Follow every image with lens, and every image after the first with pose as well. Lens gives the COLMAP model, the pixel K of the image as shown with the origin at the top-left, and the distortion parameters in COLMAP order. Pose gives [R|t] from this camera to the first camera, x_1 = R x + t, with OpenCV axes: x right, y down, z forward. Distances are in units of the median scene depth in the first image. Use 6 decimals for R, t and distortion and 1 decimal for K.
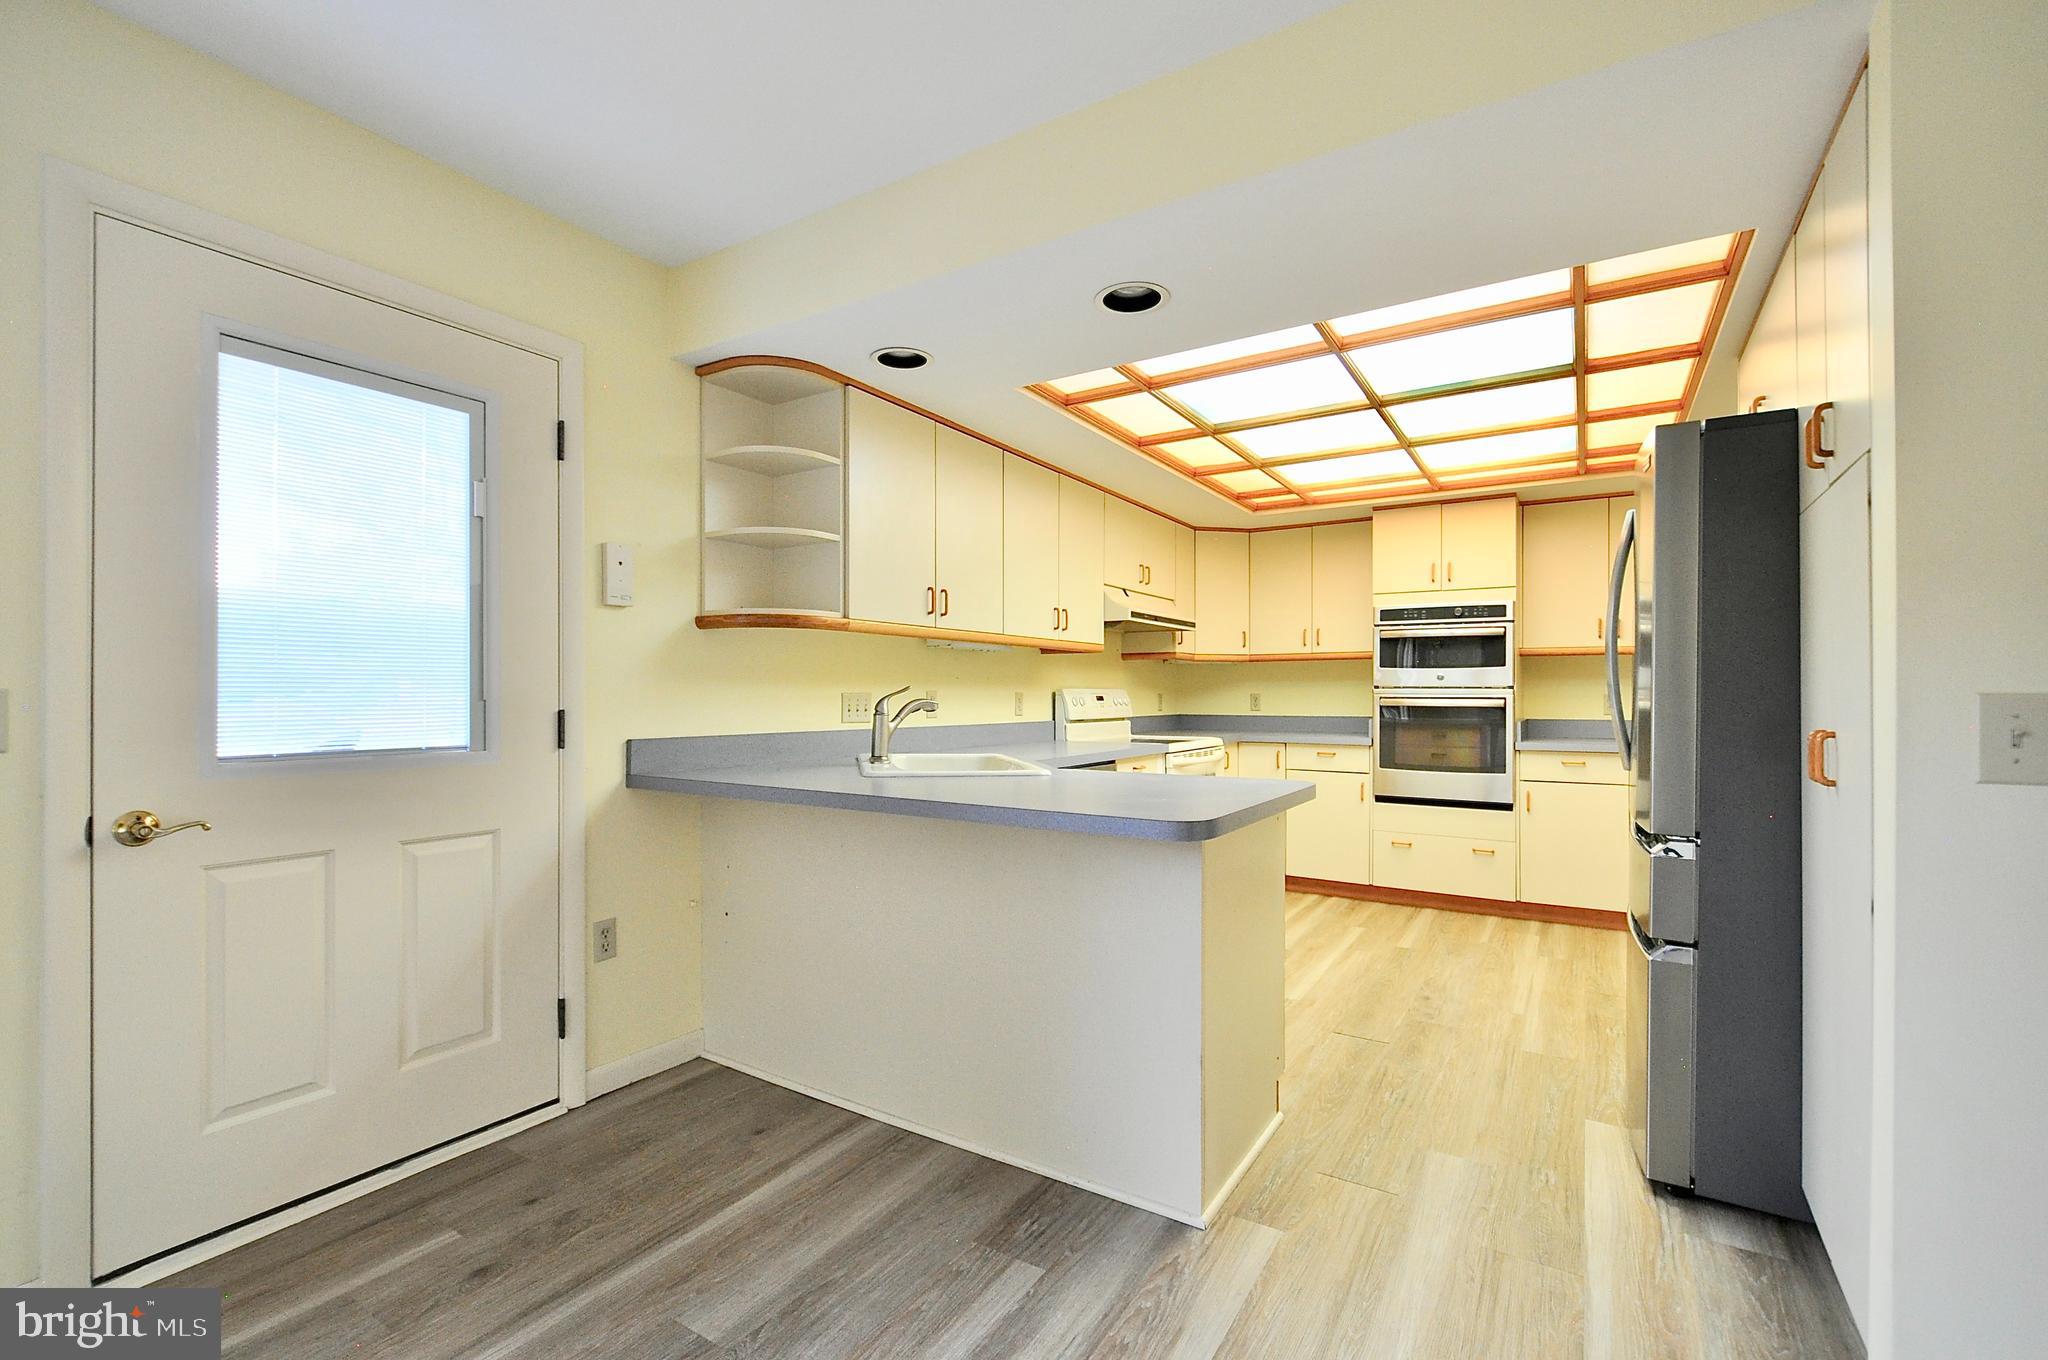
lens RADIAL K [[891.2, 0, 1011.9], [0, 891.2, 688.4], [0, 0, 1]] dist [0.001229, 0.000024]
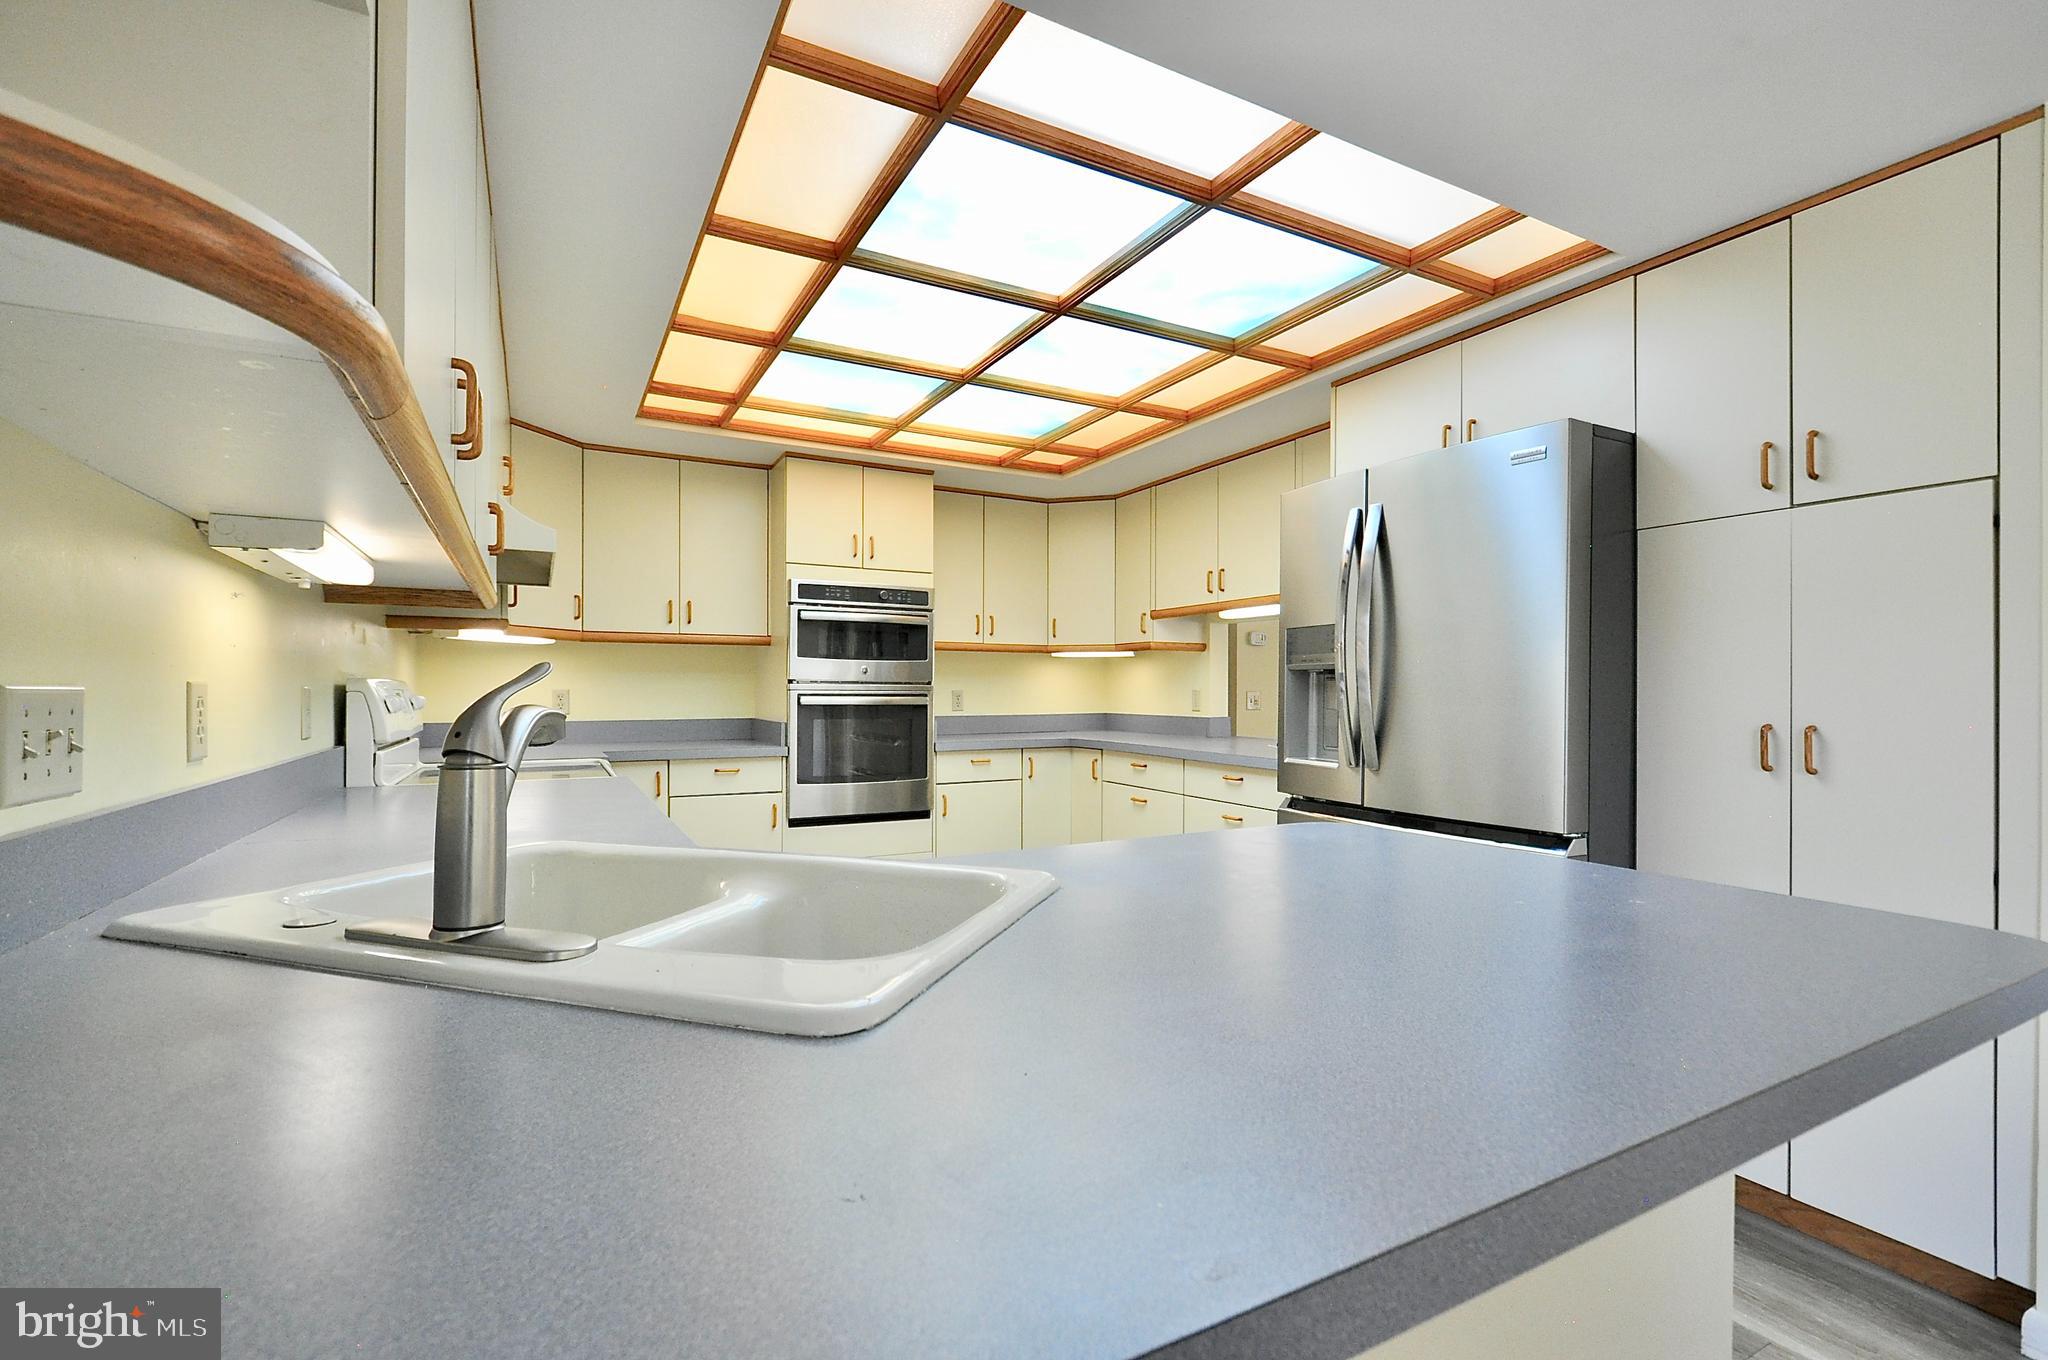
lens RADIAL K [[891.2, 0, 1011.9], [0, 891.2, 688.4], [0, 0, 1]] dist [0.001229, 0.000024]
pose [[0.490768, 0.000762, 0.871290, -0.195030], [-0.006275, 0.999977, 0.002660, 0.001789], [-0.871268, -0.006773, 0.490762, 0.477489]]
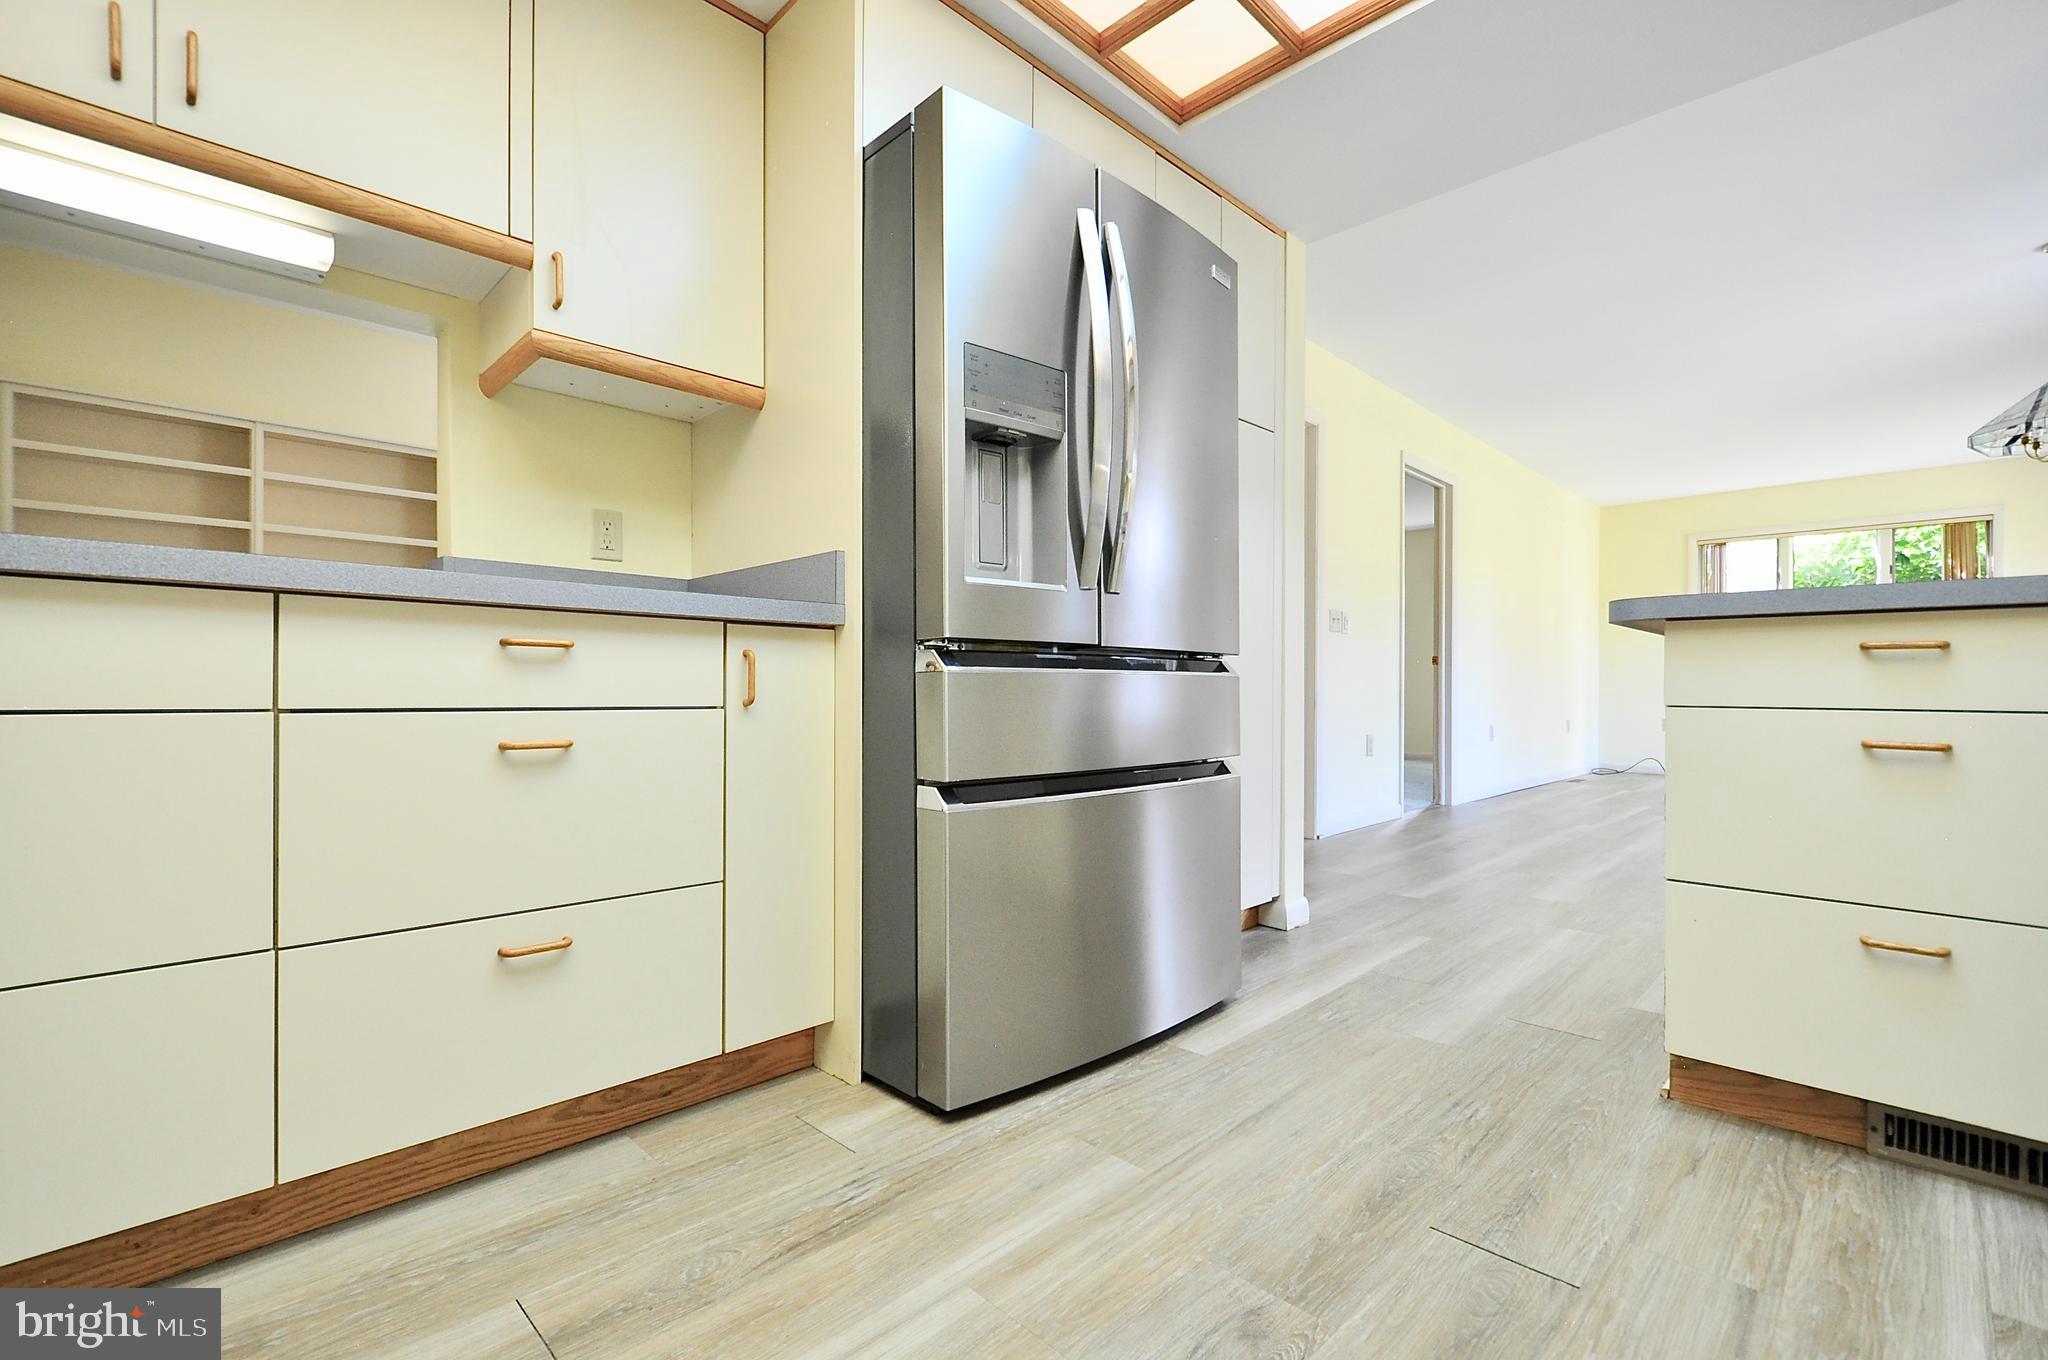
lens RADIAL K [[891.2, 0, 1011.9], [0, 891.2, 688.4], [0, 0, 1]] dist [0.001229, 0.000024]
pose [[-0.974974, -0.002669, 0.222304, 0.339982], [-0.003413, 0.999990, -0.002964, 0.094036], [-0.222294, -0.003649, -0.974973, 0.946753]]
